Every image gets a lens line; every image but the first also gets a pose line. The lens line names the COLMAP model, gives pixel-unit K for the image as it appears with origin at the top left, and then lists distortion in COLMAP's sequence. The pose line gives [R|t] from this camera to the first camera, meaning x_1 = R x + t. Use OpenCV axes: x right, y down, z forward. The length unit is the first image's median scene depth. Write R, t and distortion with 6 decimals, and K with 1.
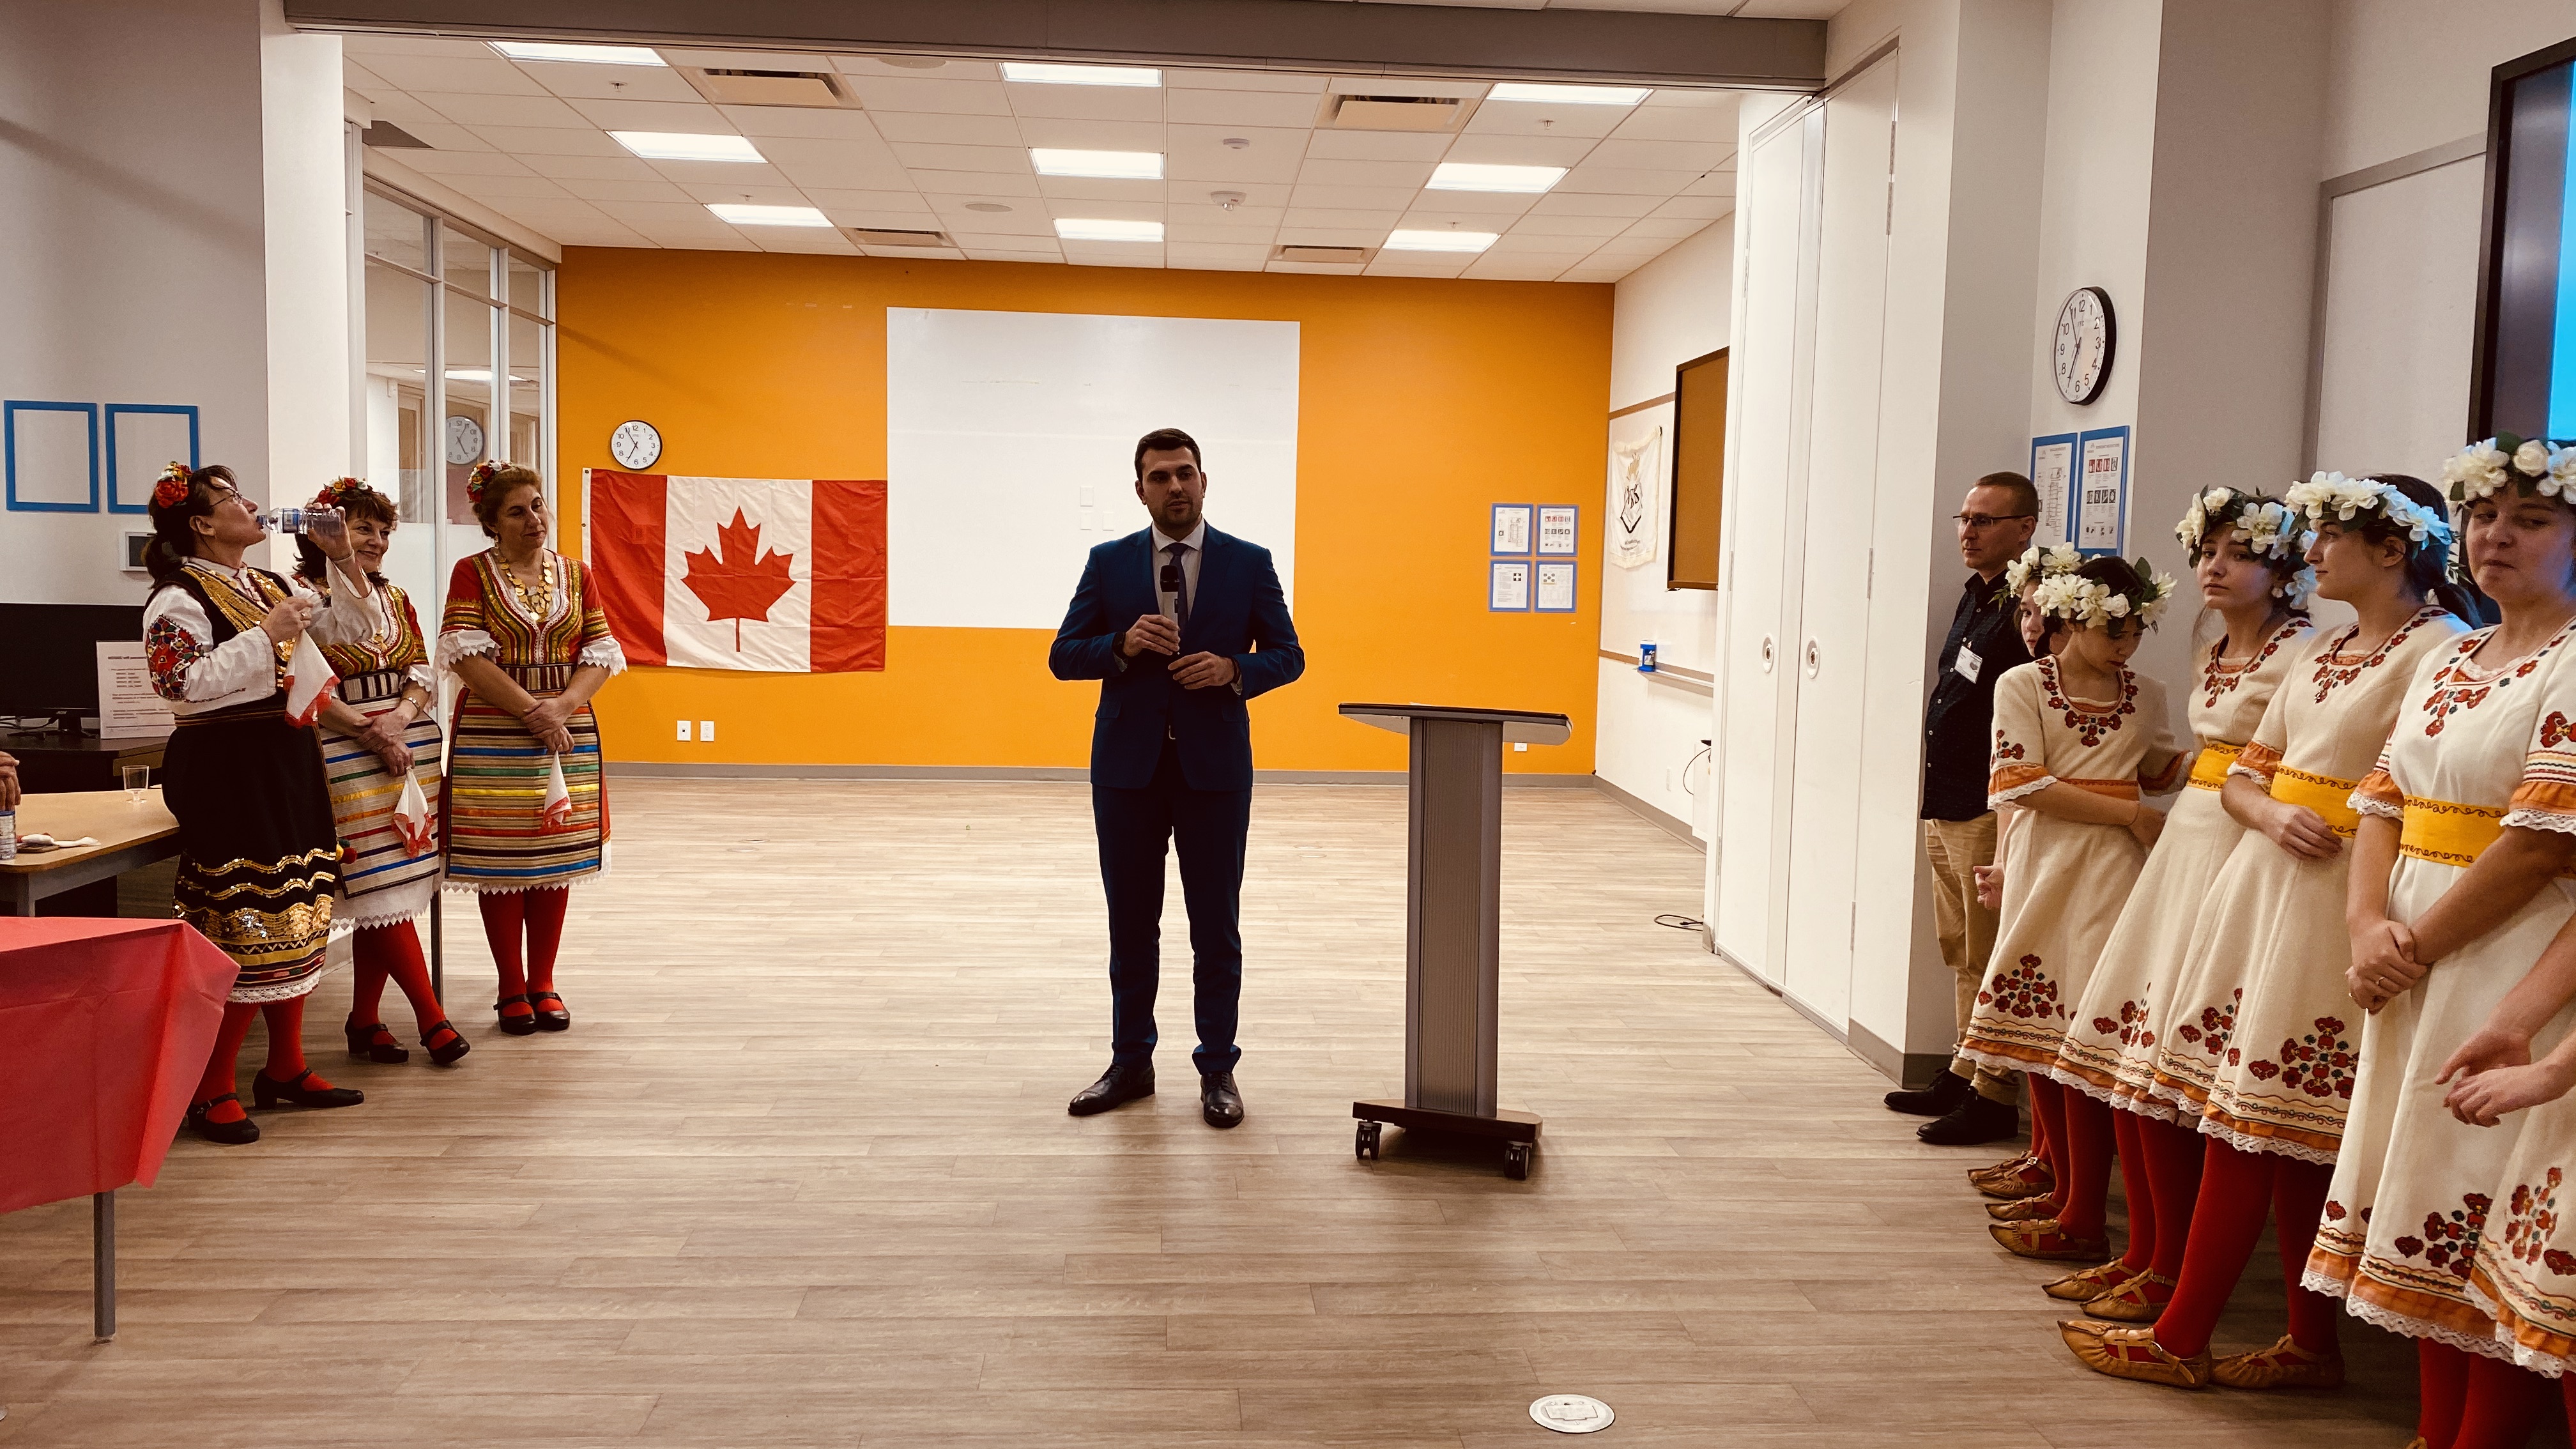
lens RADIAL K [[2015.0, 0, 1283.3], [0, 2015.0, 725.7], [0, 0, 1]] dist [0.040162, -0.017654]
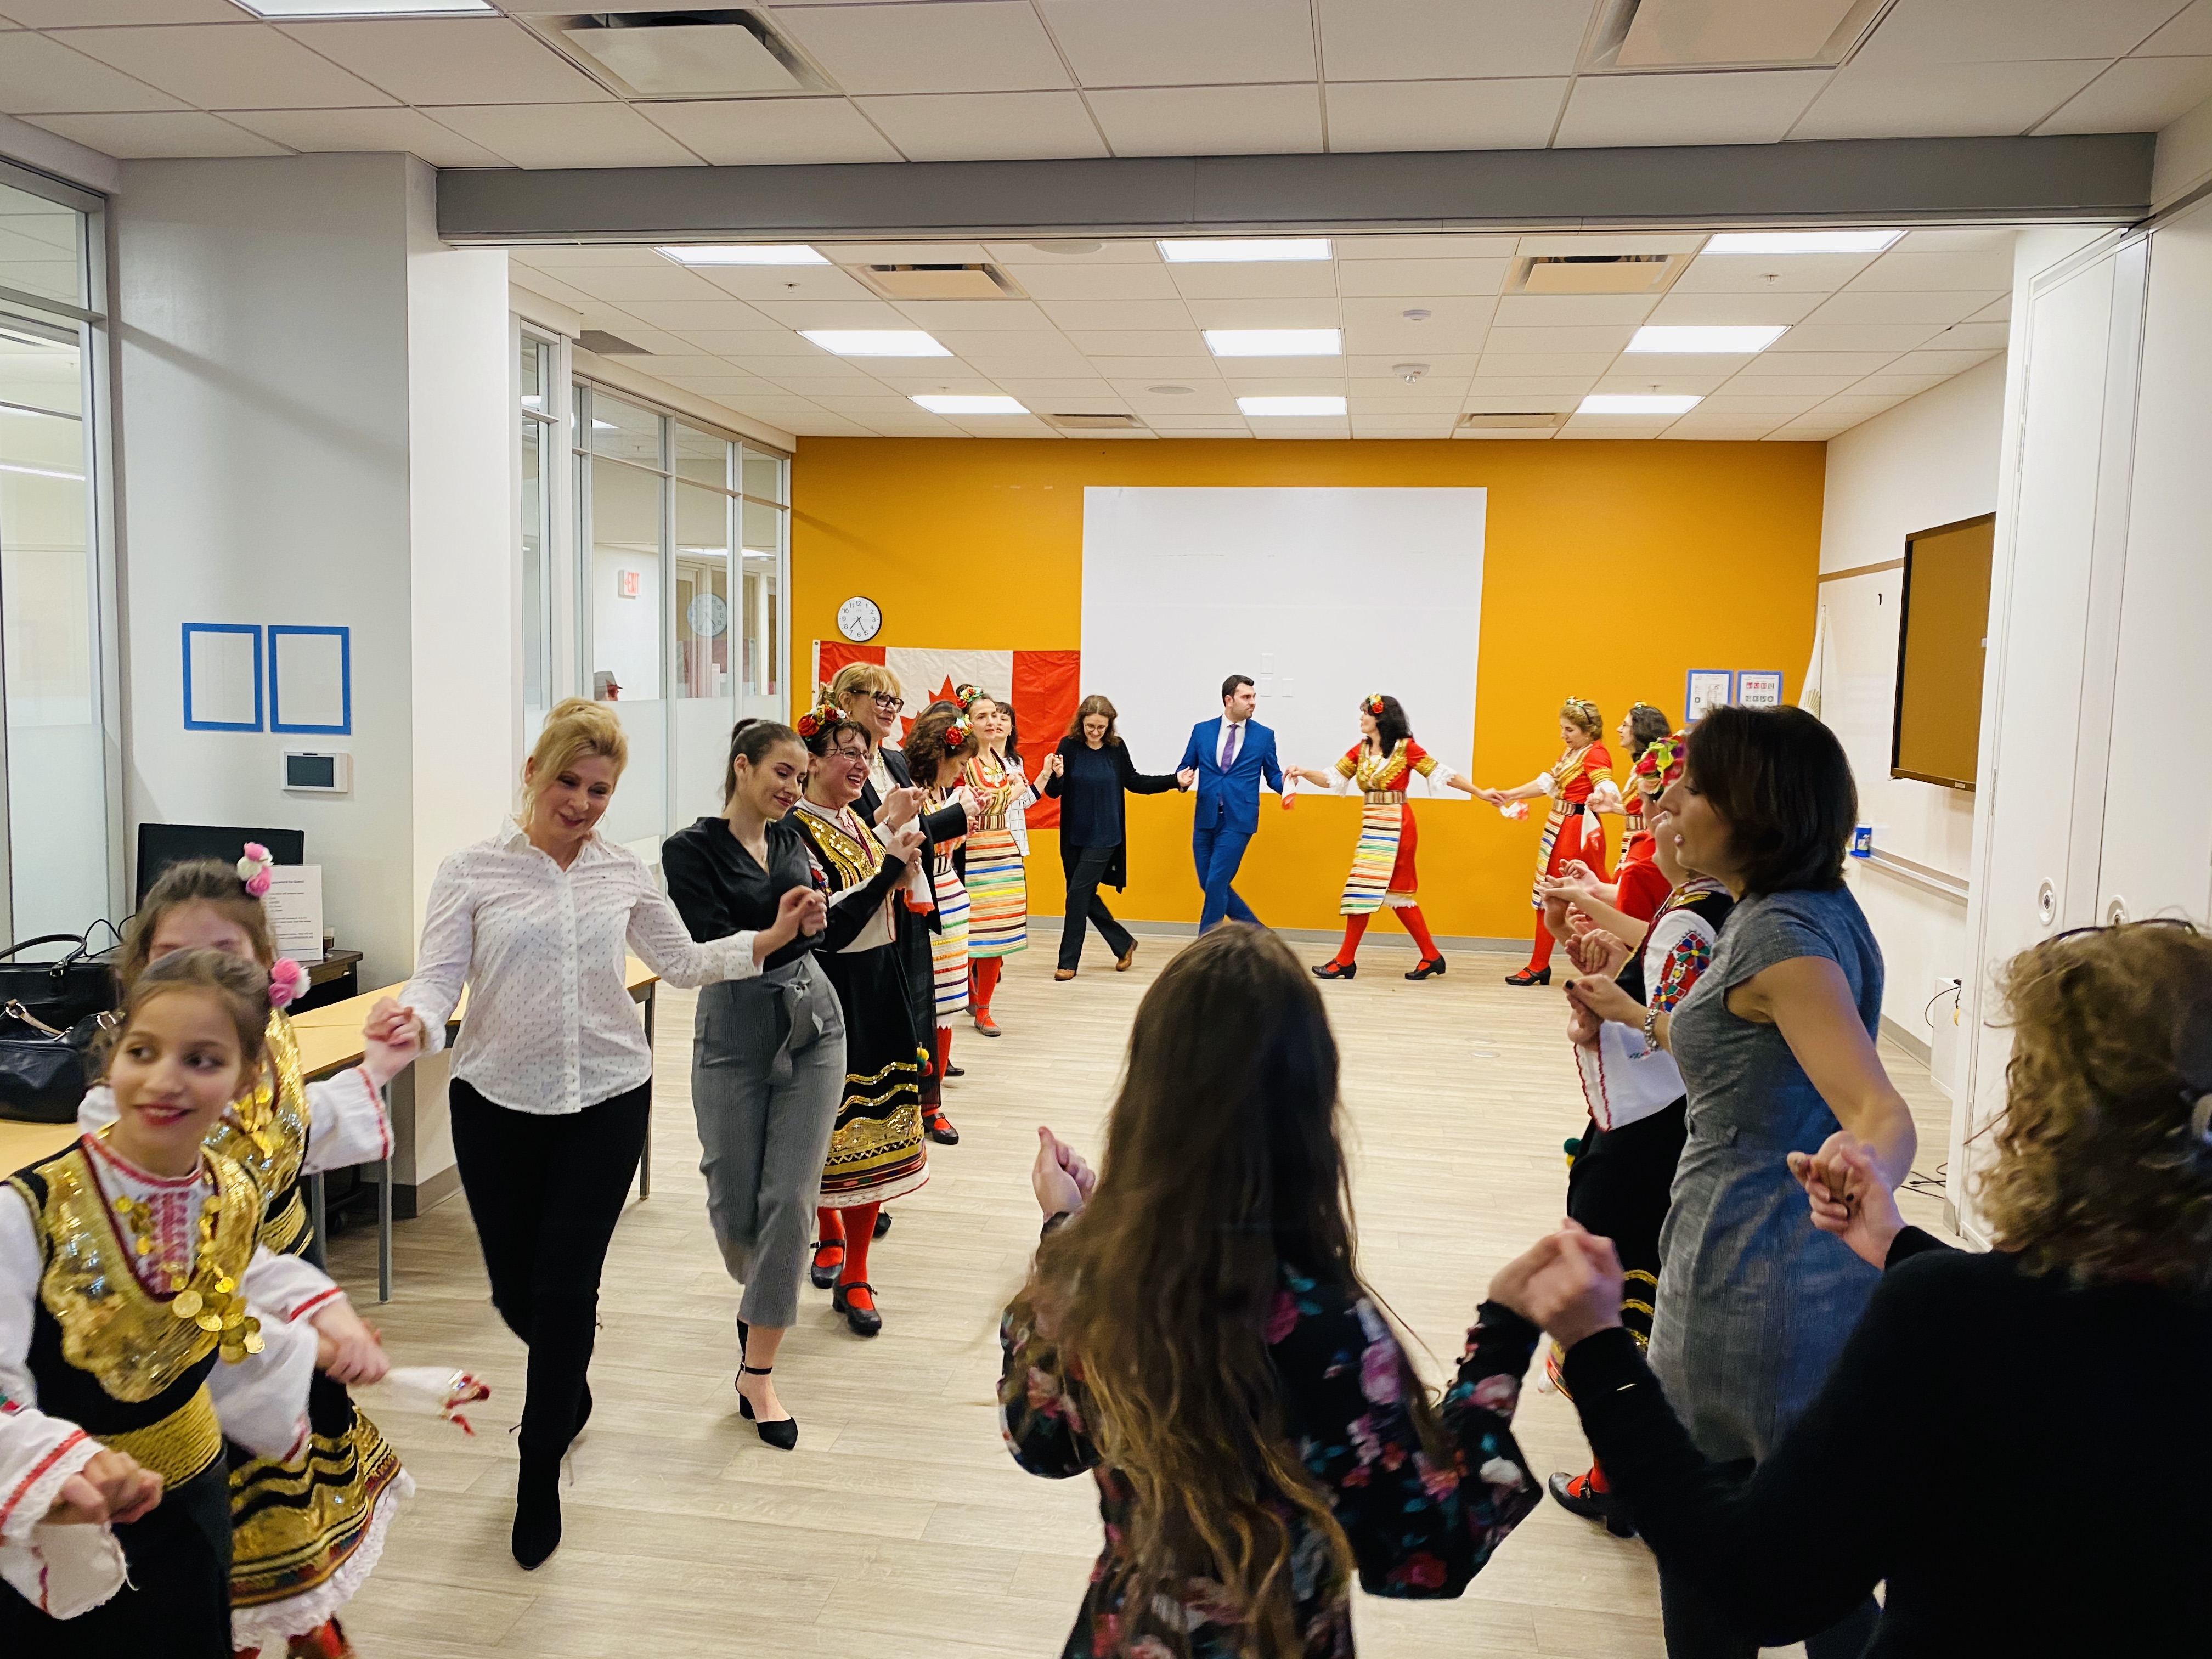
lens RADIAL K [[1681.5, 0, 1120.8], [0, 1681.5, 807.1], [0, 0, 1]] dist [0.041912, -0.027169]
pose [[0.977720, 0.019226, -0.209032, 0.008789], [-0.018306, 0.999812, 0.006334, -0.049942], [0.209114, -0.002367, 0.977888, 0.163615]]
